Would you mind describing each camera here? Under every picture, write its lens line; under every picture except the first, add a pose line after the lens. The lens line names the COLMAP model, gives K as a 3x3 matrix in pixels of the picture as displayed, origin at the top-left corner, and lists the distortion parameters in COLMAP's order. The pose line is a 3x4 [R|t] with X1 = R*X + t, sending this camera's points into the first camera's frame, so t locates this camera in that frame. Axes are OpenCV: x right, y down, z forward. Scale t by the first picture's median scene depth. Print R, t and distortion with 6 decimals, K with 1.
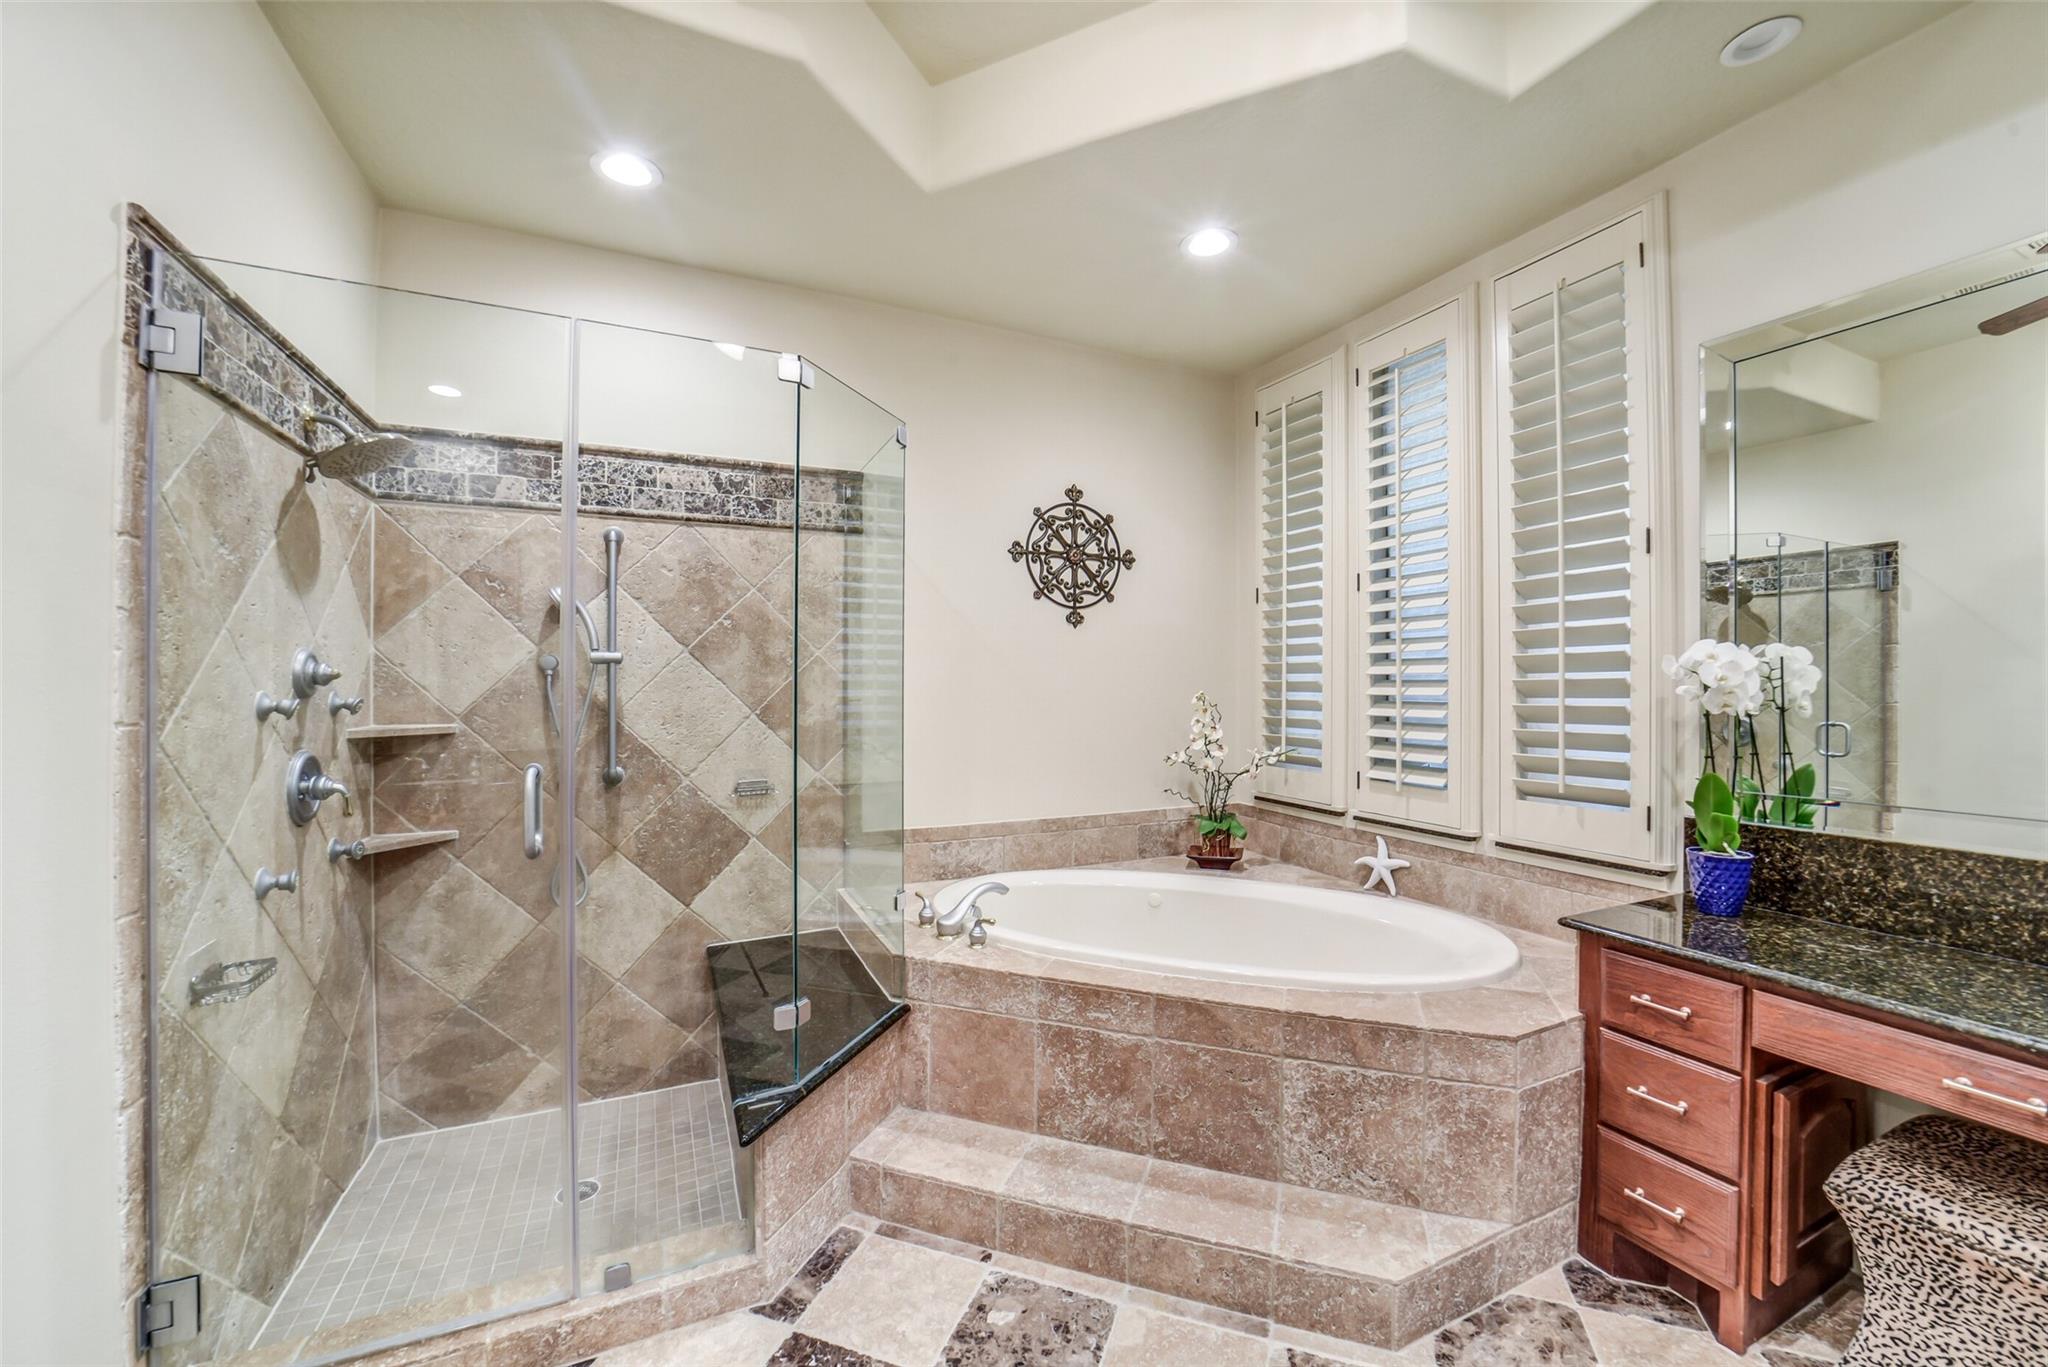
lens RADIAL K [[803.2, 0, 1036.1], [0, 803.2, 683.4], [0, 0, 1]] dist [-0.032322, 0.005082]
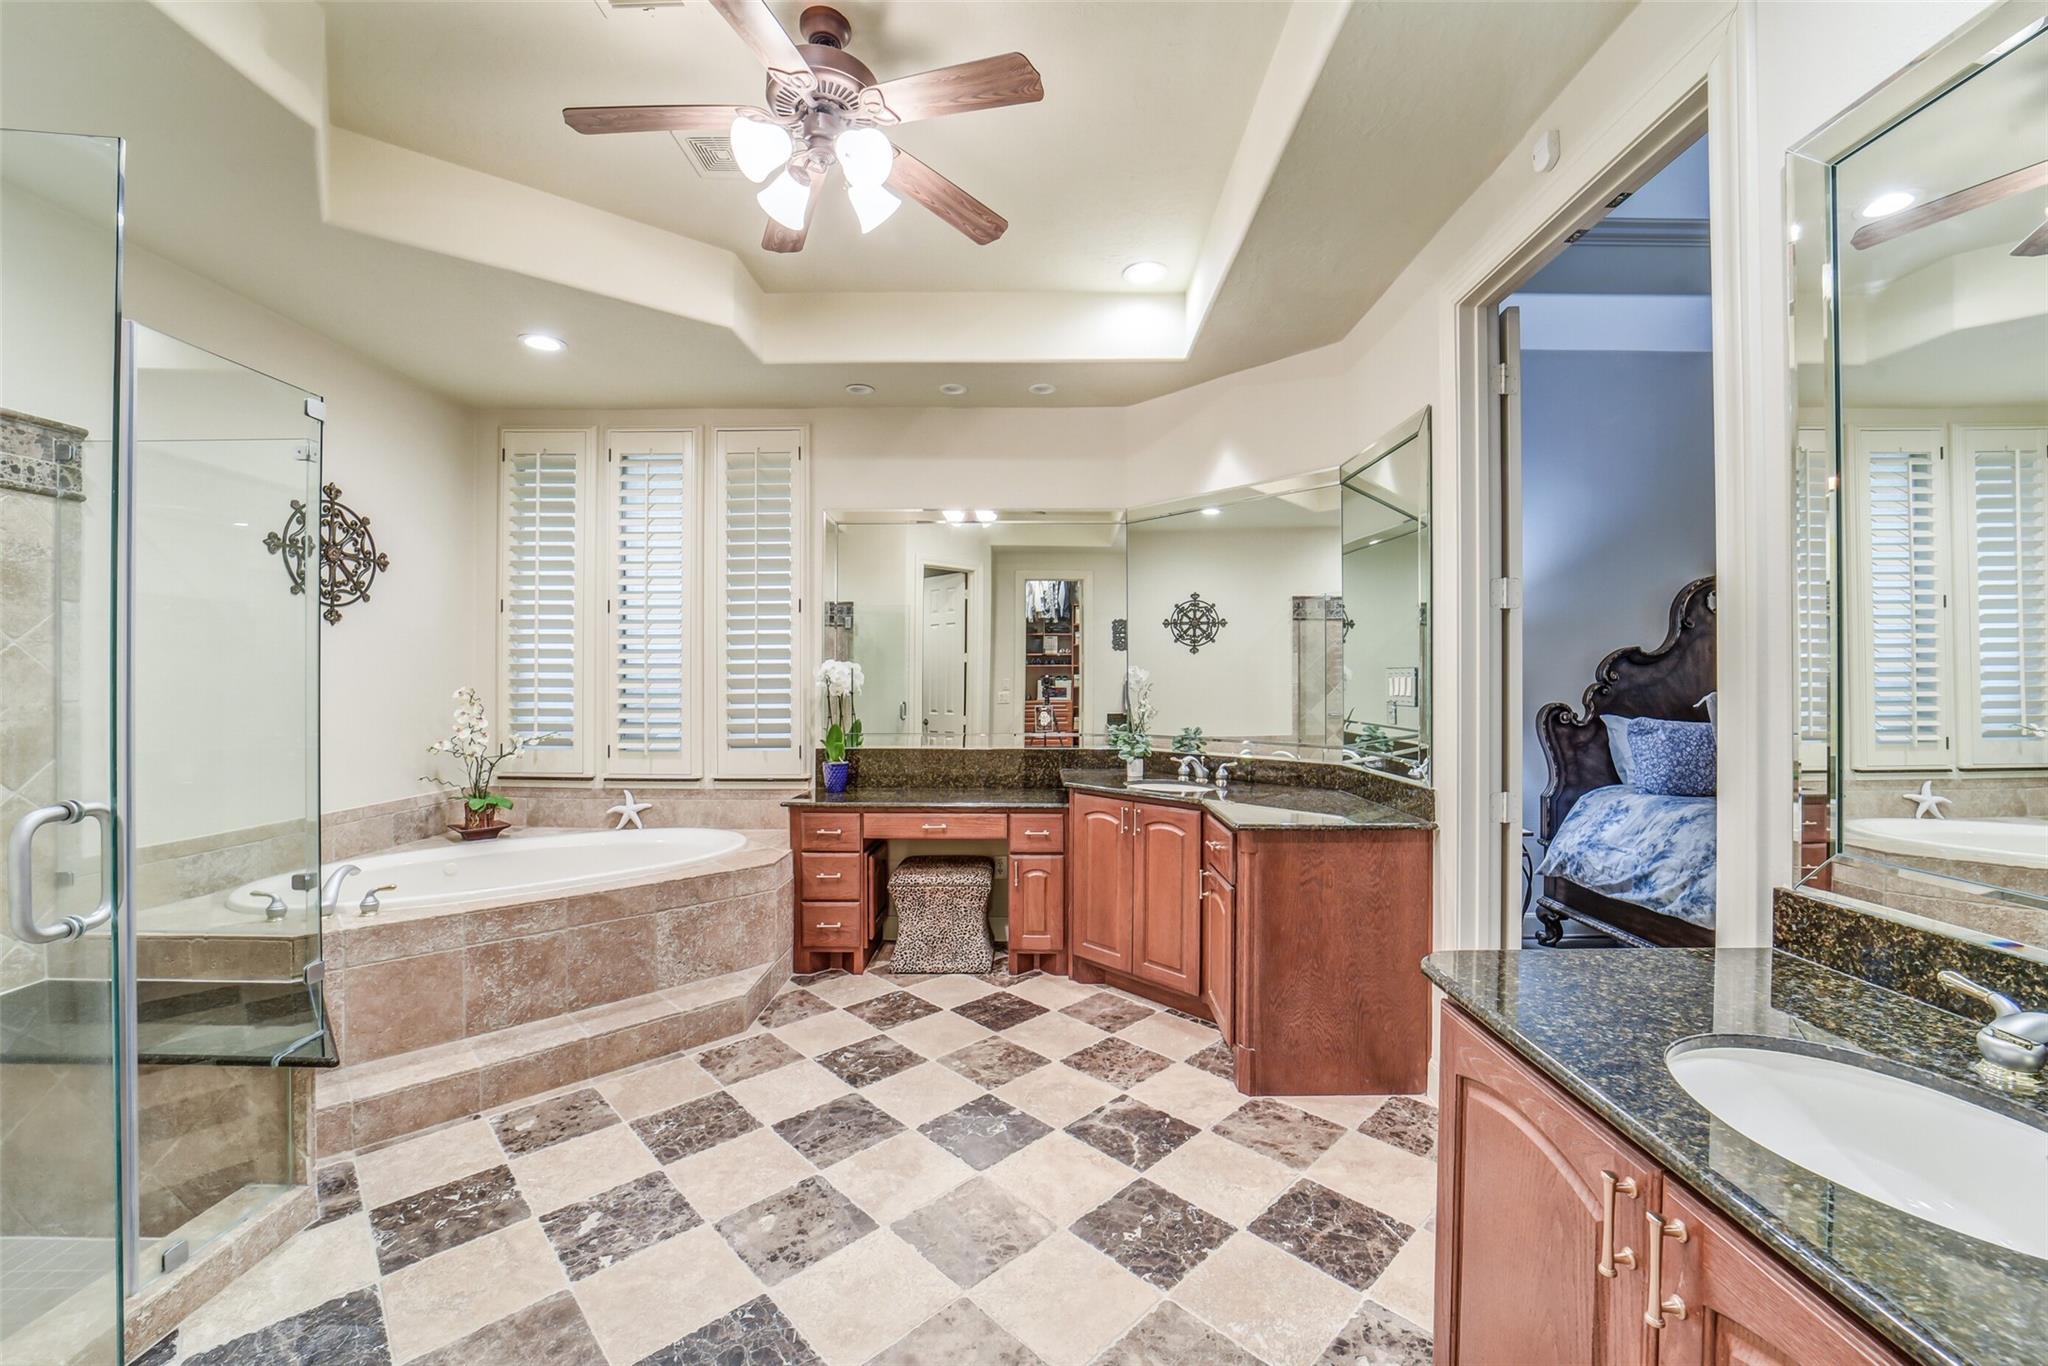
lens RADIAL K [[803.2, 0, 1029.6], [0, 803.2, 681.5], [0, 0, 1]] dist [-0.032322, 0.005082]
pose [[0.438822, -0.001549, 0.898573, -0.700959], [-0.000990, 0.999997, 0.002207, -0.002671], [-0.898574, -0.001859, 0.438819, -0.337737]]
